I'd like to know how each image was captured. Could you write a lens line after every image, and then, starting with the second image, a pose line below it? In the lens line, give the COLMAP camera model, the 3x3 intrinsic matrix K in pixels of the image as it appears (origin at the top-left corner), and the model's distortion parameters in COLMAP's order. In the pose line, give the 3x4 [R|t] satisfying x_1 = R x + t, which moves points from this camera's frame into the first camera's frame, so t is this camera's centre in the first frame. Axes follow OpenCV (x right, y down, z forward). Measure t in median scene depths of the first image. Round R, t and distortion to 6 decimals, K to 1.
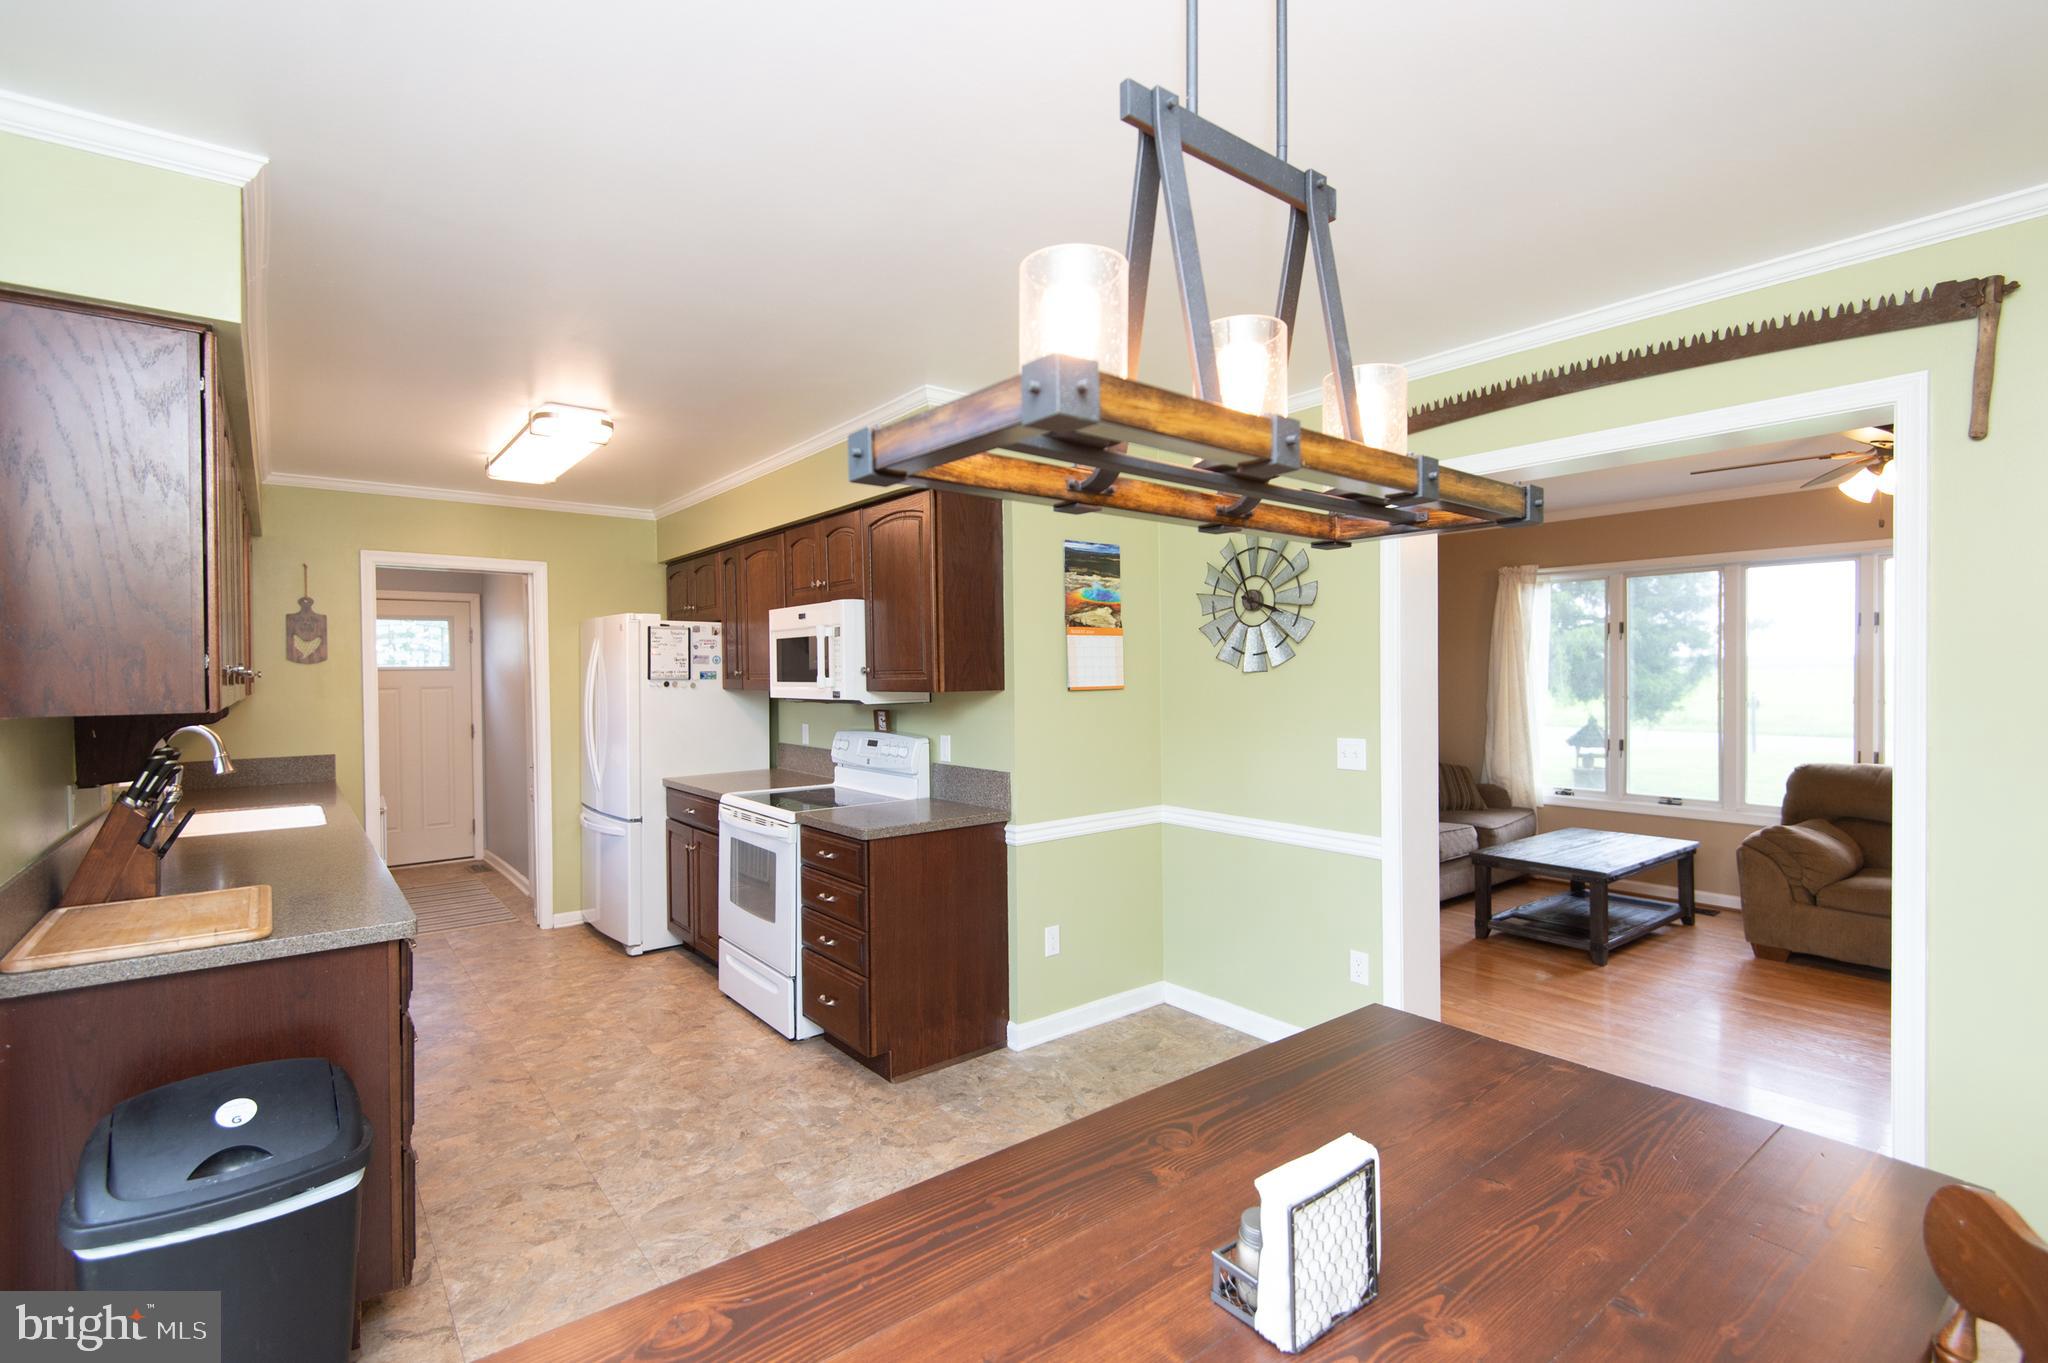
lens RADIAL K [[937.5, 0, 1037.2], [0, 937.5, 678.0], [0, 0, 1]] dist [0.025892, -0.013239]
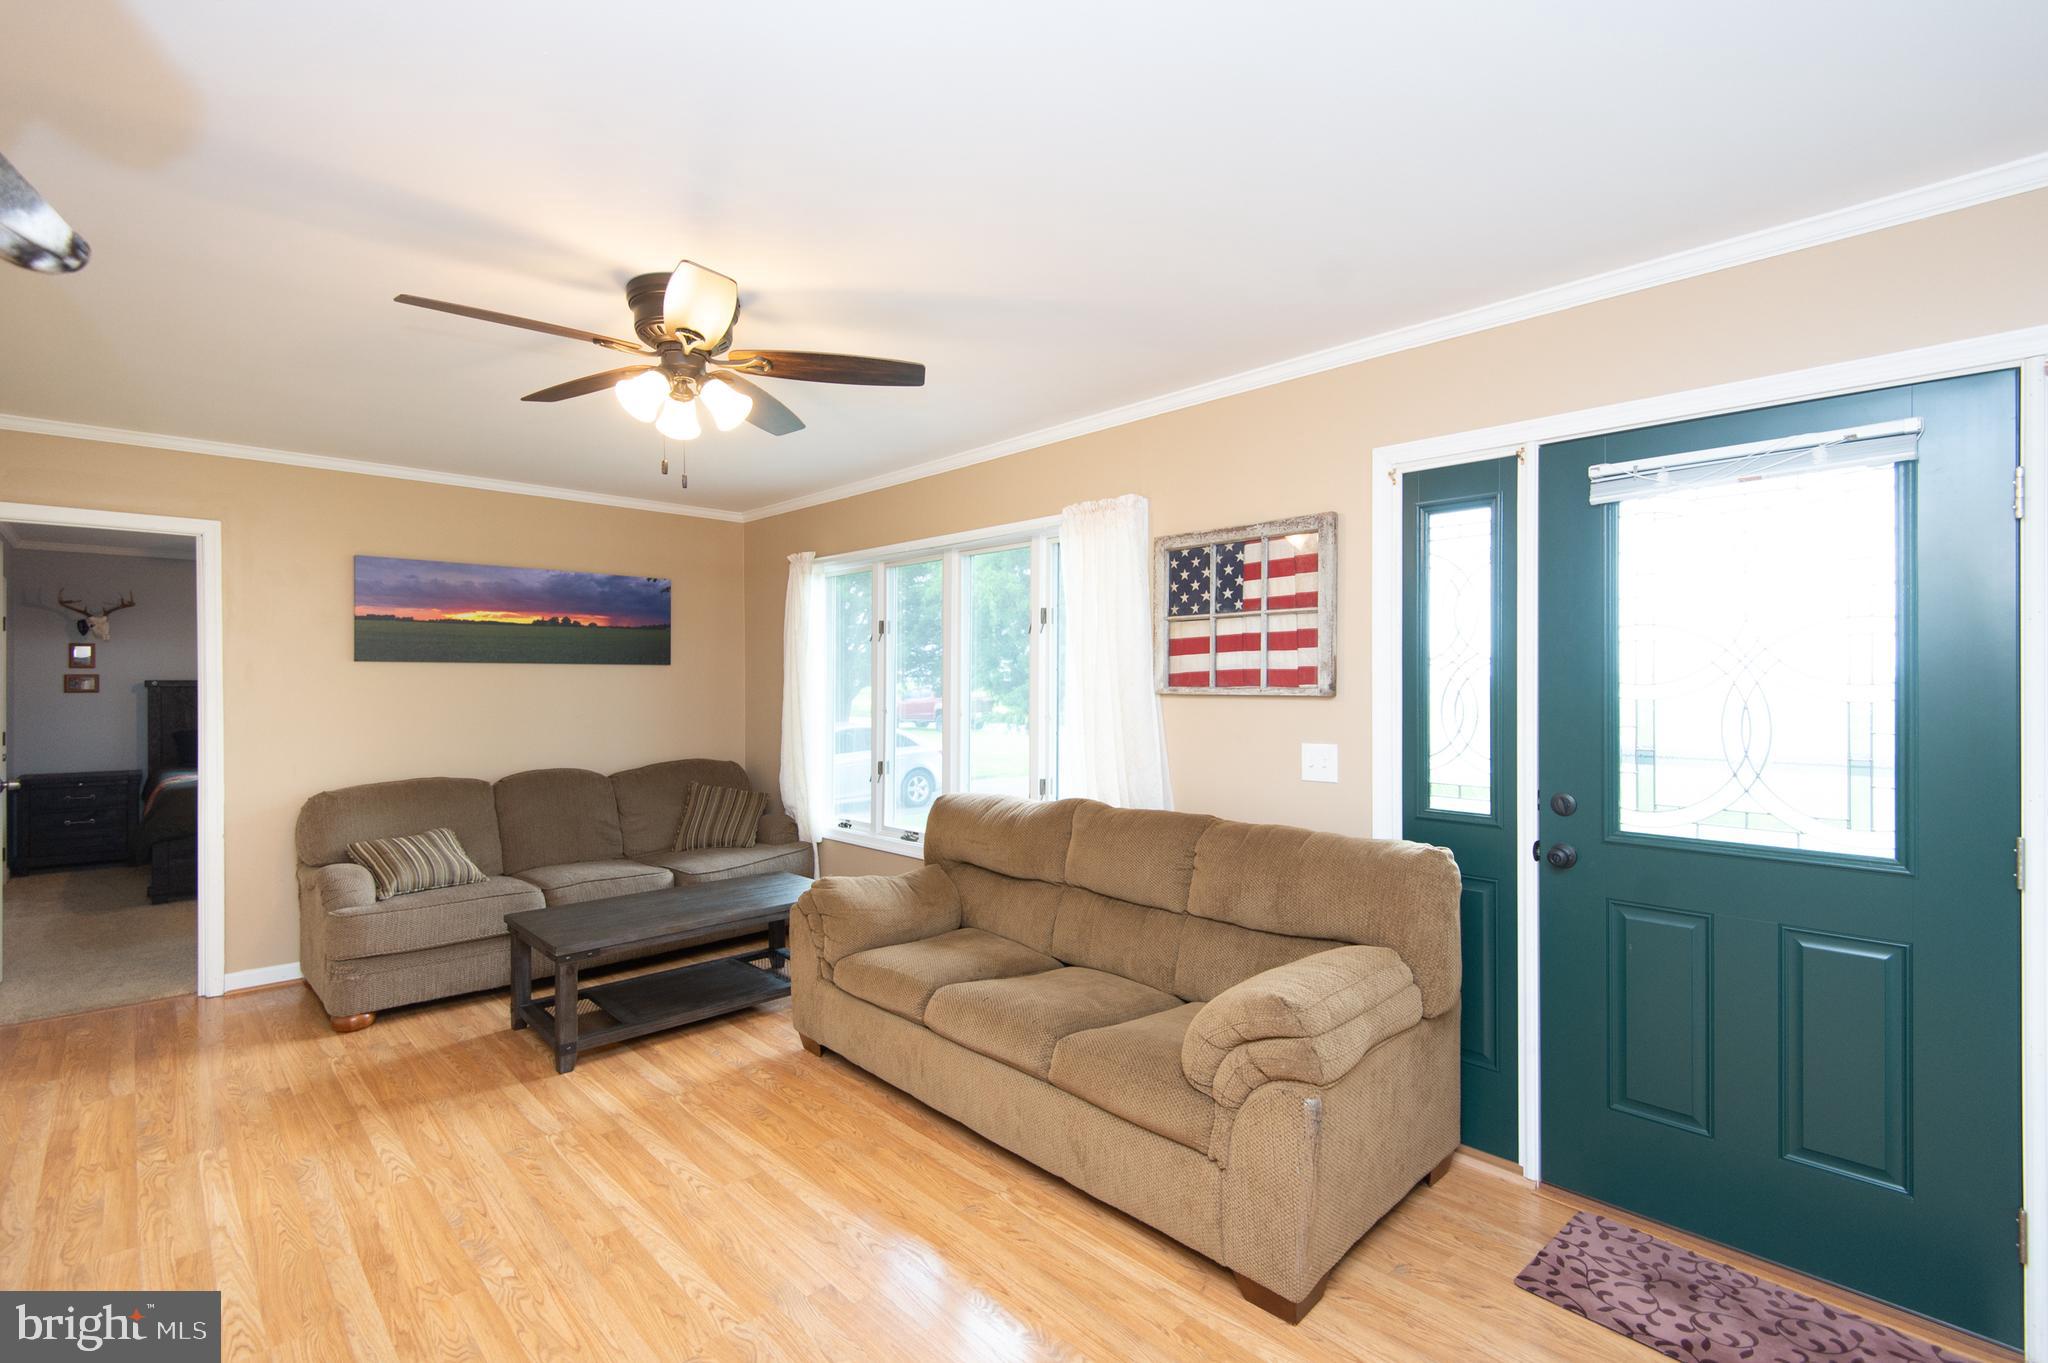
lens RADIAL K [[937.5, 0, 1043.1], [0, 937.5, 678.6], [0, 0, 1]] dist [0.025892, -0.013239]
pose [[0.996822, 0.009759, 0.079062, 0.906803], [-0.009499, 0.999948, -0.003668, -0.008276], [-0.079093, 0.002906, 0.996863, 0.215883]]
